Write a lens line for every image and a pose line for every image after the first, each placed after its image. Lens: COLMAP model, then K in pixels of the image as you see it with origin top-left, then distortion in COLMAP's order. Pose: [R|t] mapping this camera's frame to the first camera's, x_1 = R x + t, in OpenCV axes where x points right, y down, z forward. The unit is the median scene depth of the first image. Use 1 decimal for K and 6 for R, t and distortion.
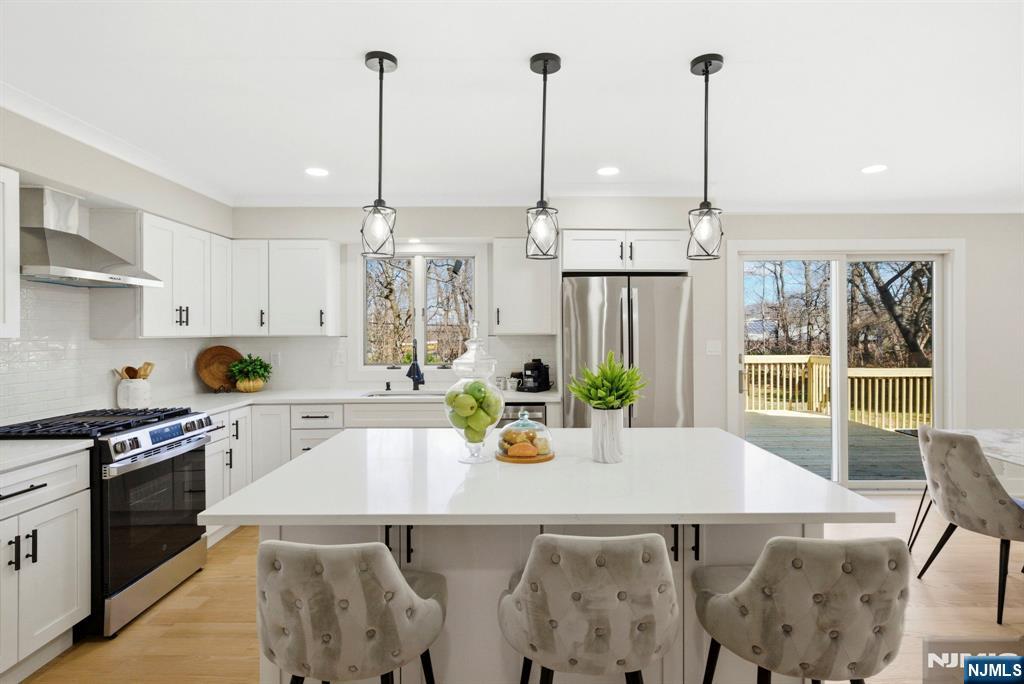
lens RADIAL K [[524.5, 0, 524.3], [0, 524.5, 336.0], [0, 0, 1]] dist [0.002751, 0.000381]
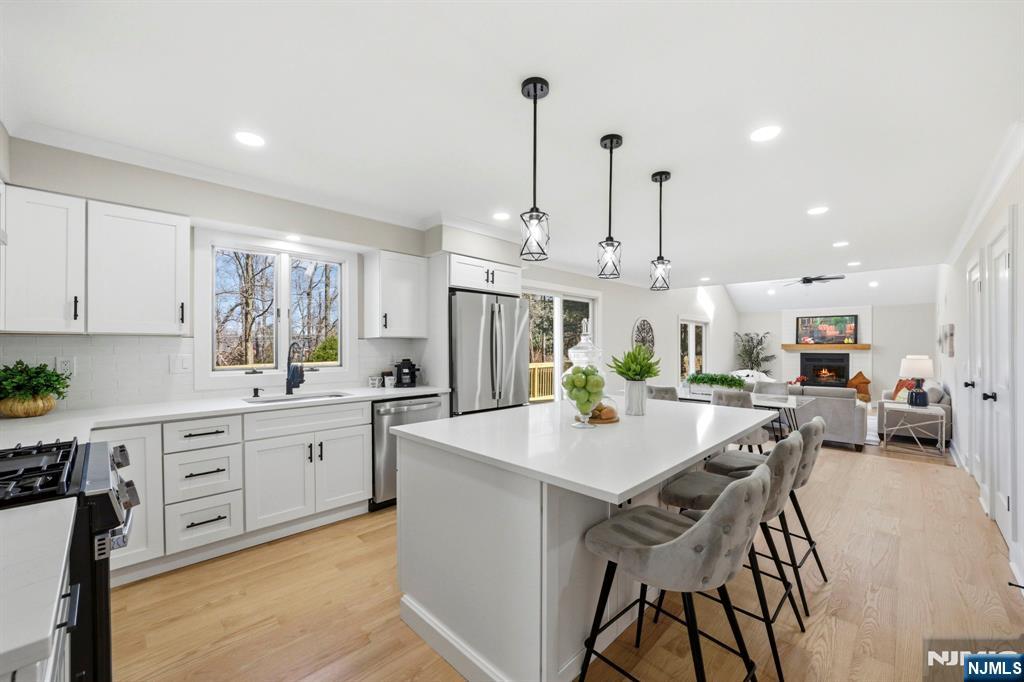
lens RADIAL K [[397.7, 0, 513.5], [0, 397.7, 347.0], [0, 0, 1]] dist [-0.002477, -0.000287]
pose [[0.717741, -0.000159, 0.696310, -0.475679], [0.003458, 0.999988, -0.003337, 0.023540], [-0.696301, 0.004803, 0.717733, 0.222594]]
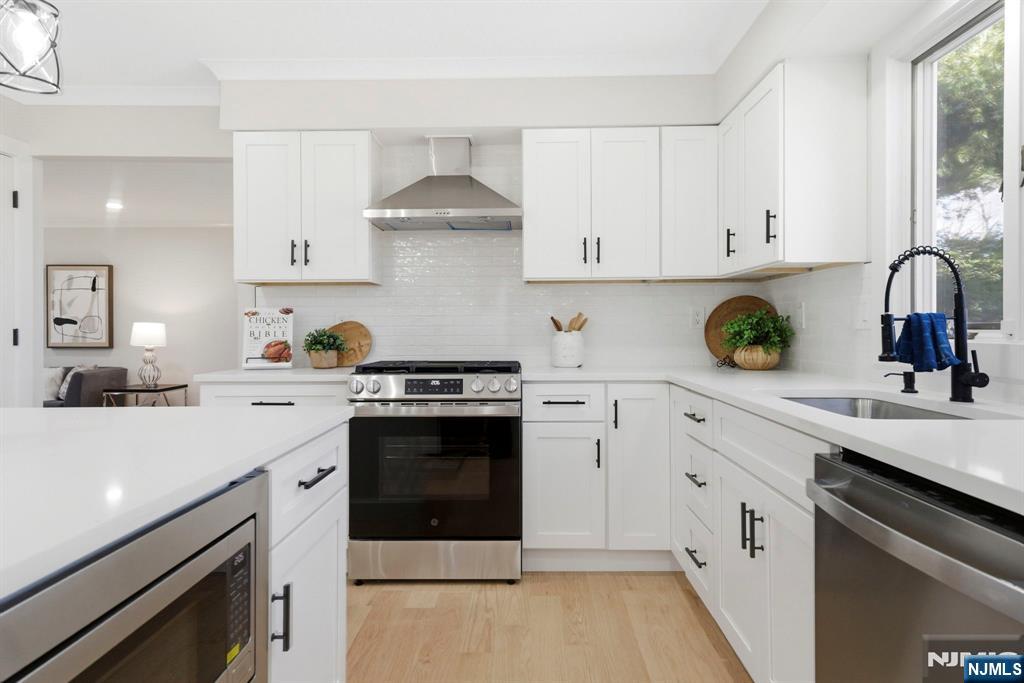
lens RADIAL K [[623.5, 0, 515.8], [0, 623.5, 324.2], [0, 0, 1]] dist [0.003909, 0.000820]
pose [[-0.035127, -0.004262, -0.999374, 0.220525], [-0.002431, 0.999988, -0.004180, 0.064520], [0.999380, 0.002283, -0.035137, 0.834992]]
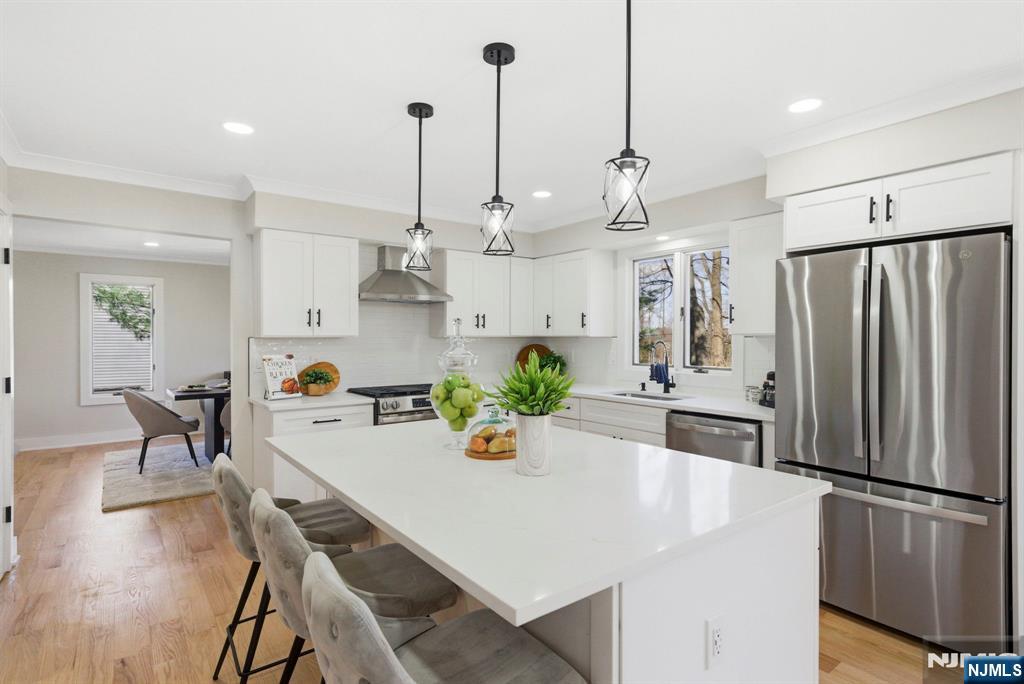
lens RADIAL K [[524.5, 0, 524.3], [0, 524.5, 336.0], [0, 0, 1]] dist [0.002751, 0.000381]
pose [[0.611441, -0.000217, -0.791290, 0.448531], [-0.007231, 0.999957, -0.005862, 0.007072], [0.791257, 0.009306, 0.611413, 0.233384]]
